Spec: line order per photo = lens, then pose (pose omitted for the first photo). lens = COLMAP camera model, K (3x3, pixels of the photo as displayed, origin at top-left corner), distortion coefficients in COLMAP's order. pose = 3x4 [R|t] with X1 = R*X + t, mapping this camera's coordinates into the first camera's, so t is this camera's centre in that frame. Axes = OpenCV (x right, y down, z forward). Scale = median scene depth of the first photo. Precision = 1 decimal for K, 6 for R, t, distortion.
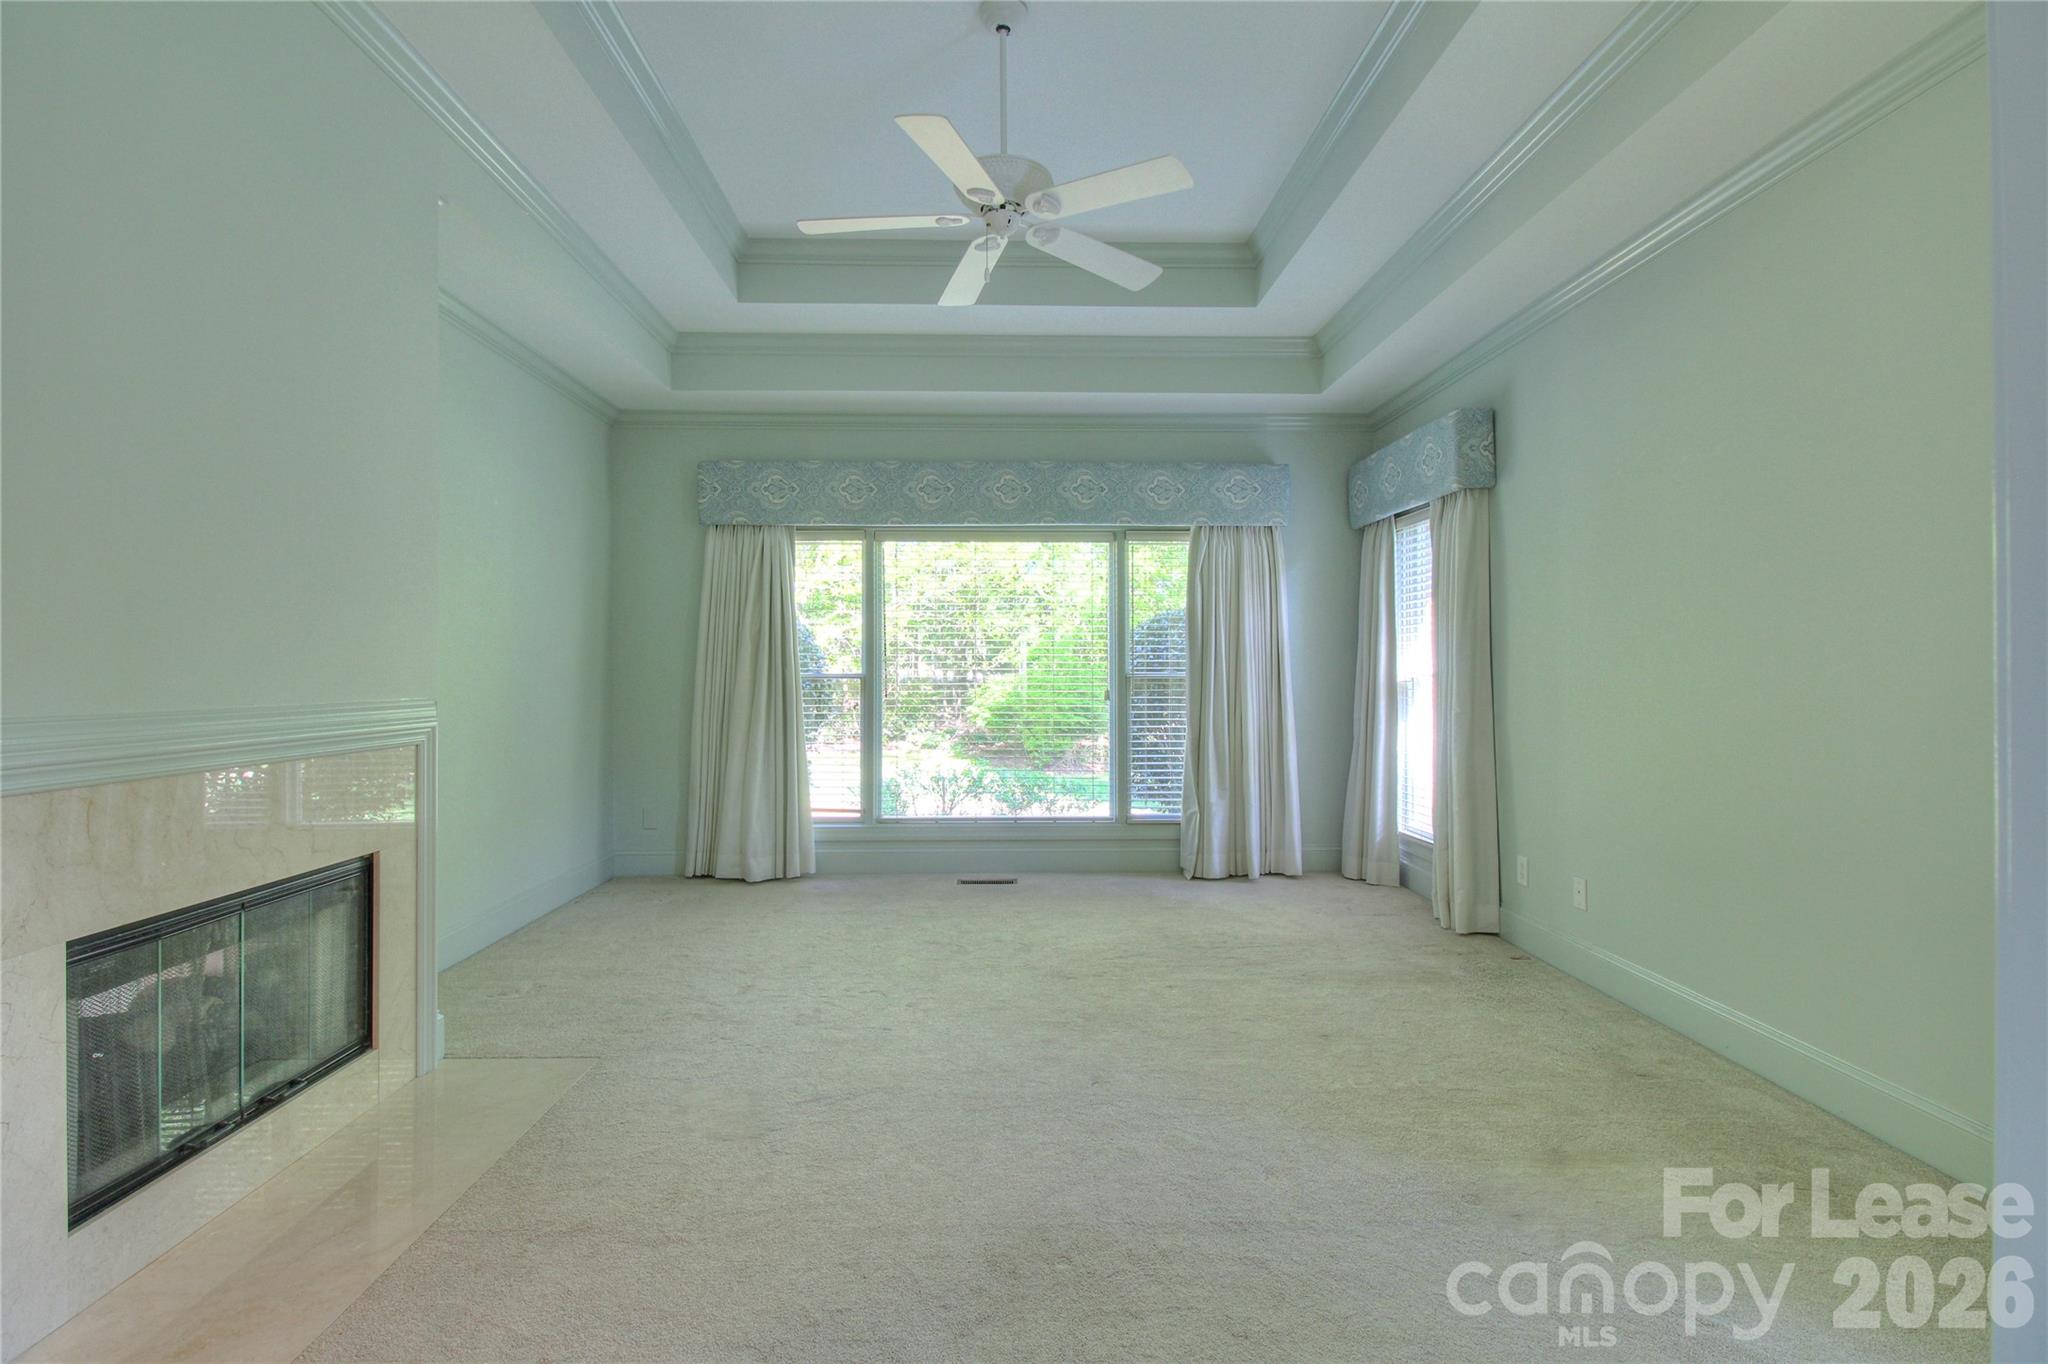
lens RADIAL K [[988.0, 0, 1012.0], [0, 988.0, 669.9], [0, 0, 1]] dist [-0.000361, -0.000622]
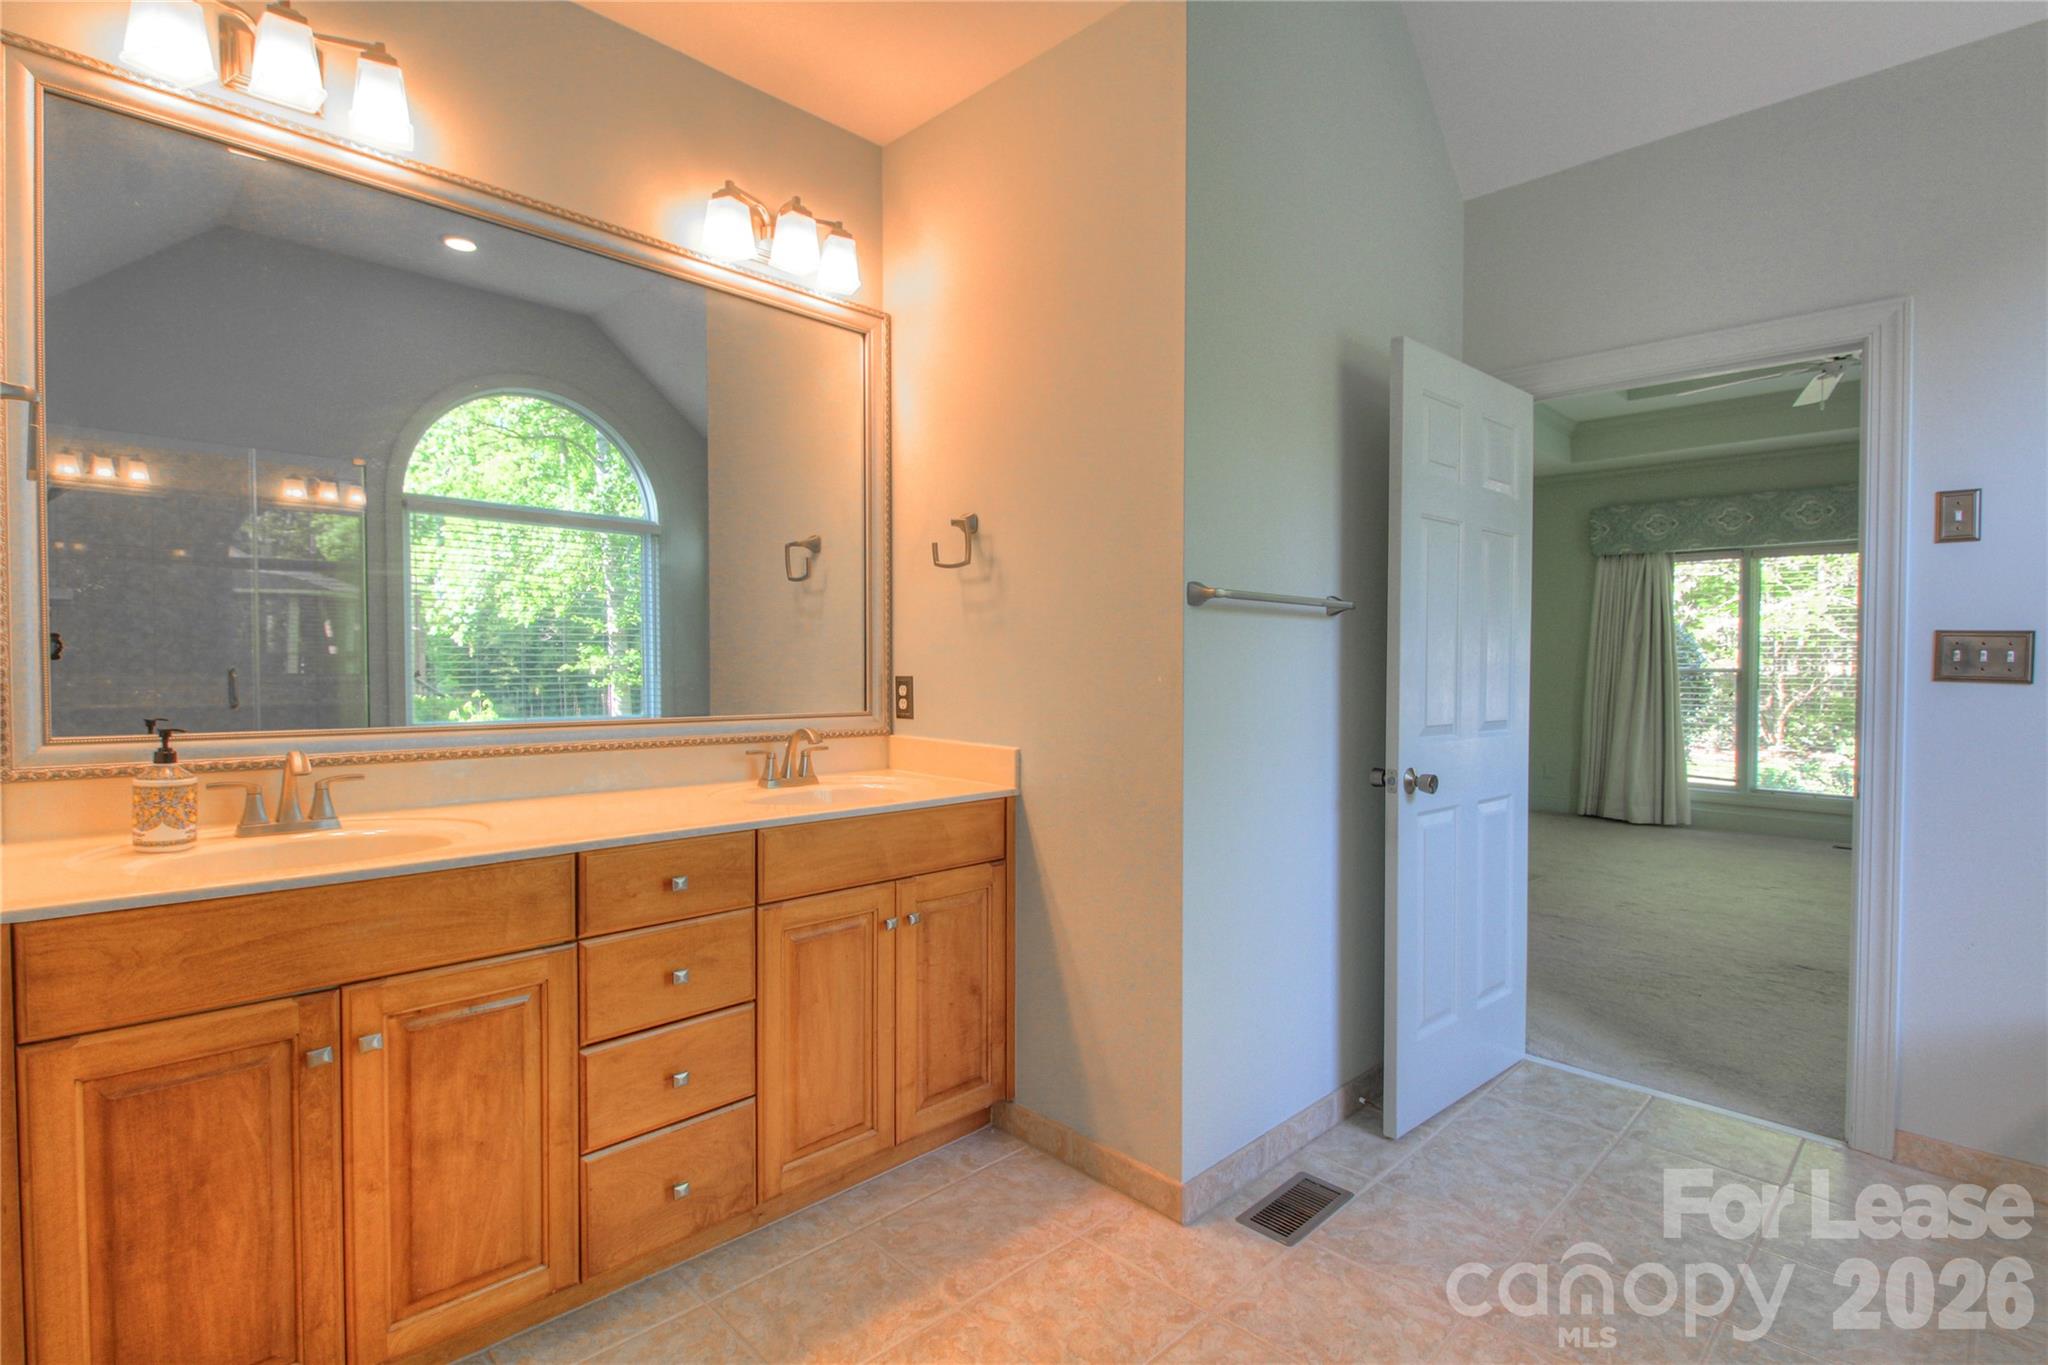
lens RADIAL K [[988.0, 0, 1012.0], [0, 988.0, 670.4], [0, 0, 1]] dist [-0.000361, -0.000622]
pose [[0.692099, 0.009350, -0.721742, 0.109822], [-0.004218, 0.999951, 0.008909, -0.000231], [0.721790, -0.003122, 0.692105, -0.499270]]
